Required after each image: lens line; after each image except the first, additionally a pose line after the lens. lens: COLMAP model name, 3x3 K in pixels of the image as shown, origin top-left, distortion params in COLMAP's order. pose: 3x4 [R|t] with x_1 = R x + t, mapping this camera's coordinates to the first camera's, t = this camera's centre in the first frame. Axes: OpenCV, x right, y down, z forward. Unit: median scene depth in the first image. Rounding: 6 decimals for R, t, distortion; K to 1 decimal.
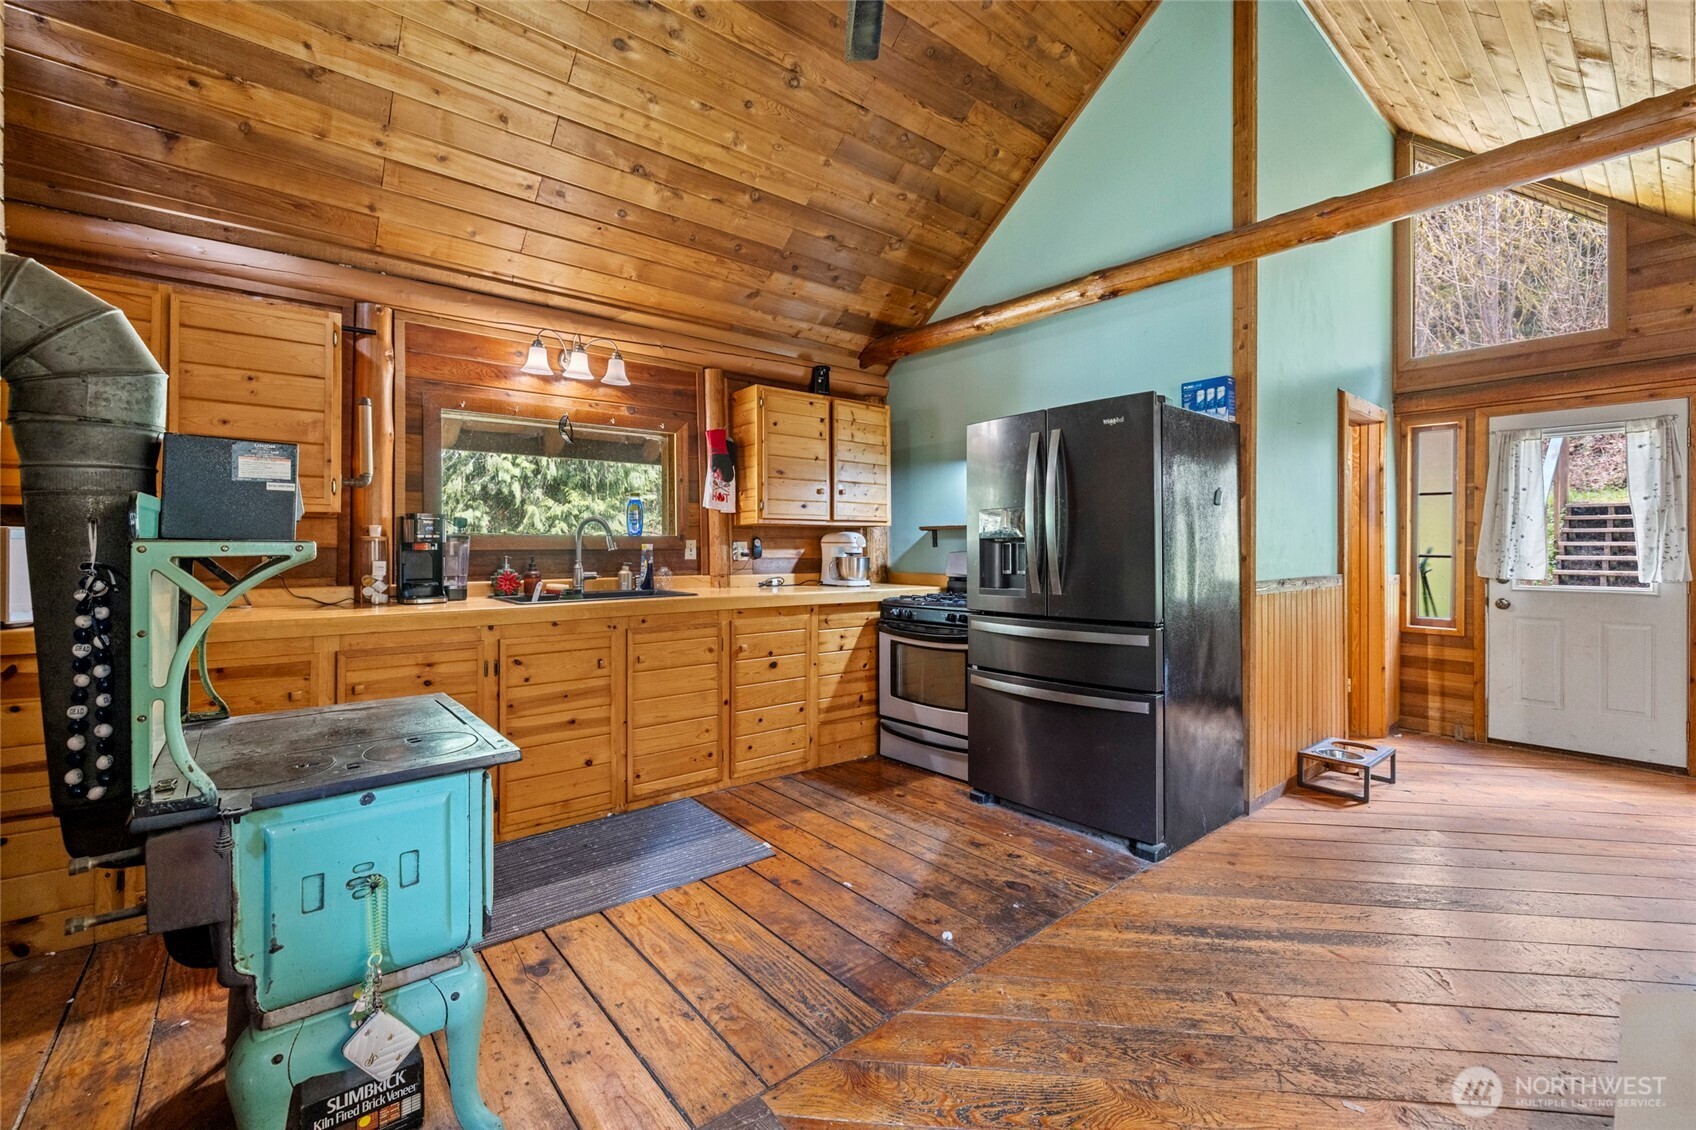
lens RADIAL K [[715.0, 0, 833.8], [0, 715.0, 544.3], [0, 0, 1]] dist [0.000508, -0.000678]
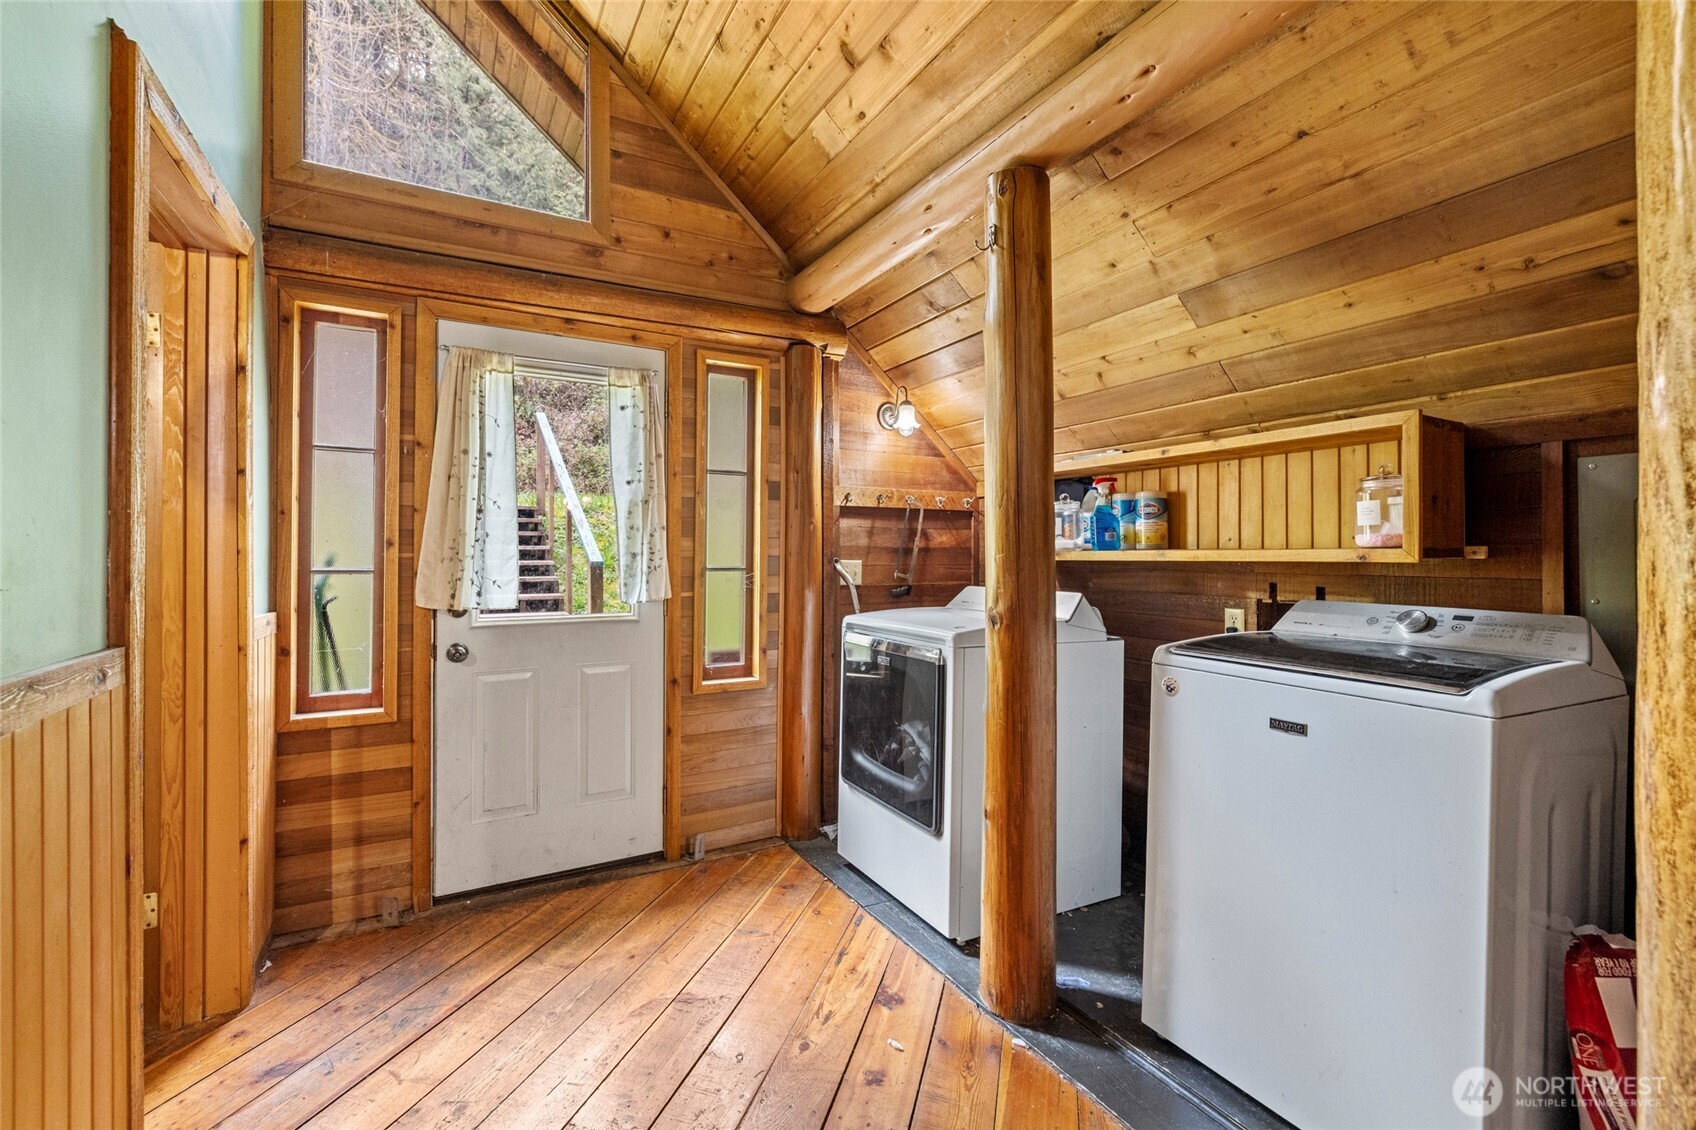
lens RADIAL K [[715.0, 0, 831.3], [0, 715.0, 548.2], [0, 0, 1]] dist [0.000508, -0.000678]
pose [[0.196079, 0.001725, 0.980587, 0.531524], [-0.003085, 0.999995, -0.001142, -0.000226], [-0.980583, -0.002801, 0.196083, 0.726661]]
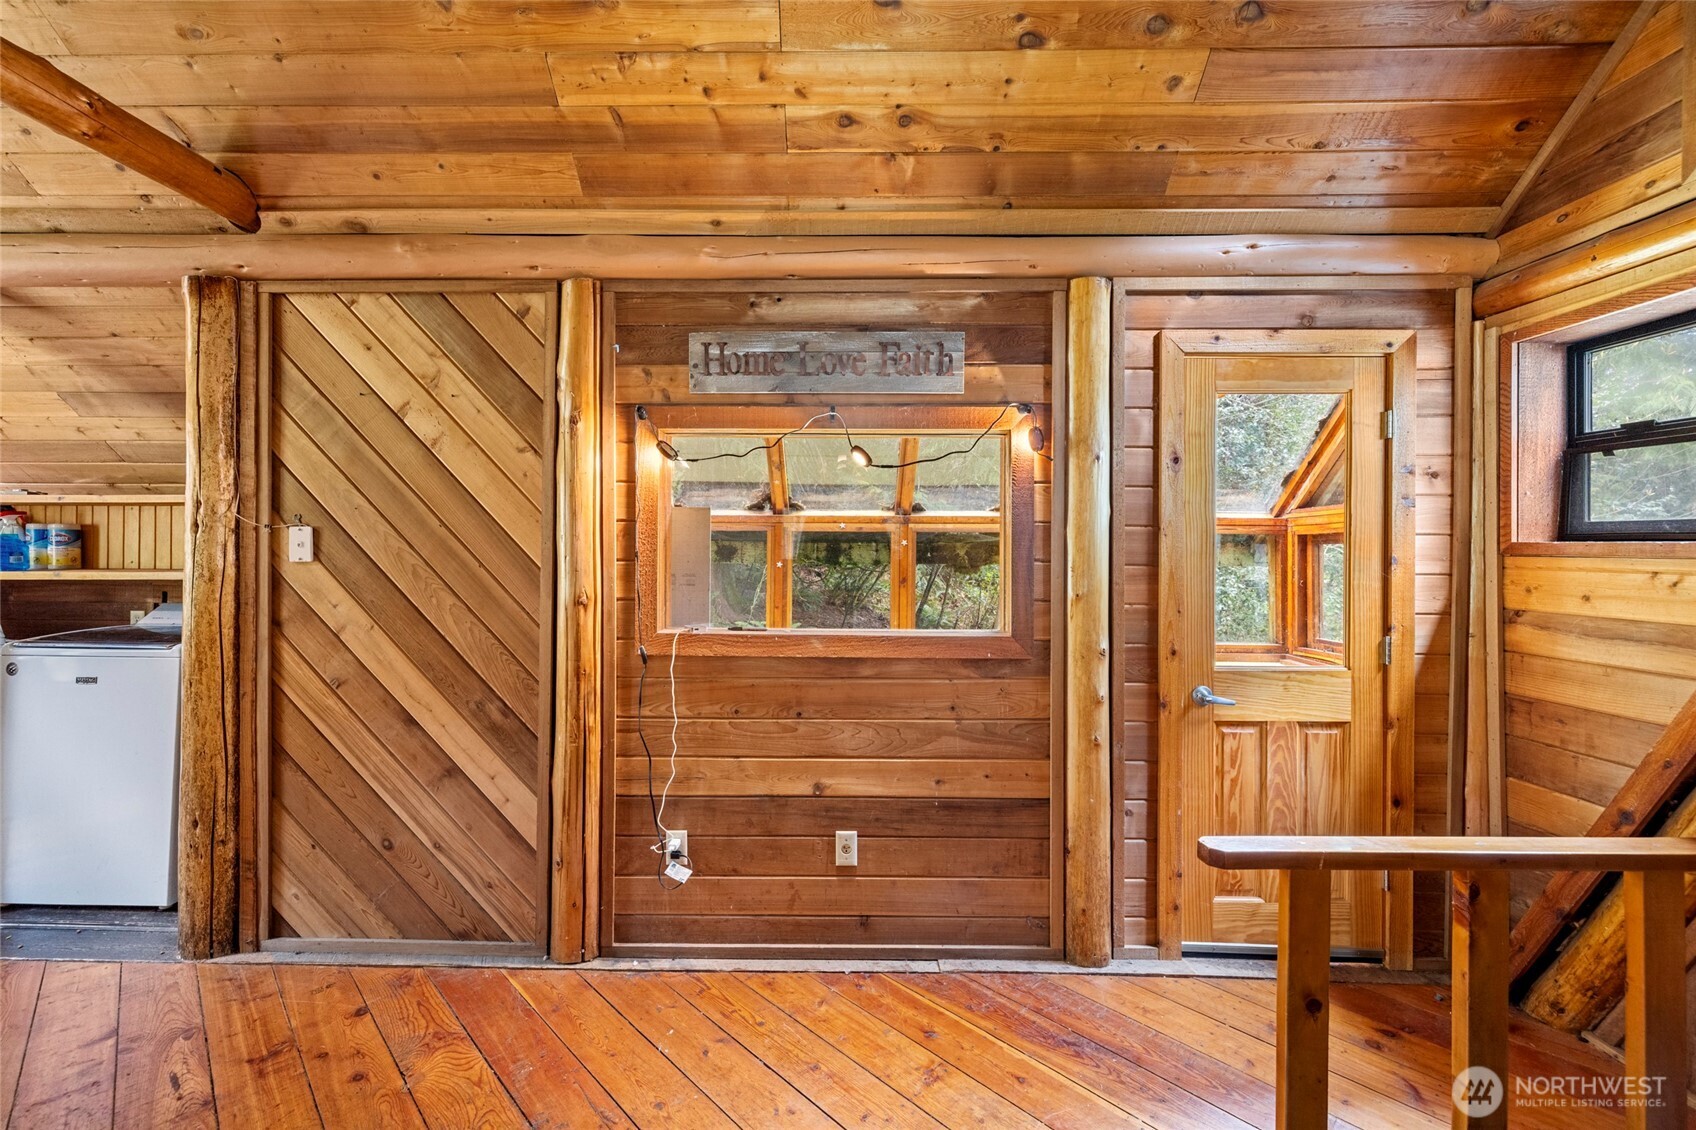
lens RADIAL K [[715.0, 0, 837.0], [0, 715.0, 544.3], [0, 0, 1]] dist [0.000508, -0.000678]
pose [[-0.760660, -0.005560, 0.649126, -0.055490], [-0.011519, 0.999921, -0.004934, -0.040180], [-0.649048, -0.011231, -0.760665, 0.605613]]
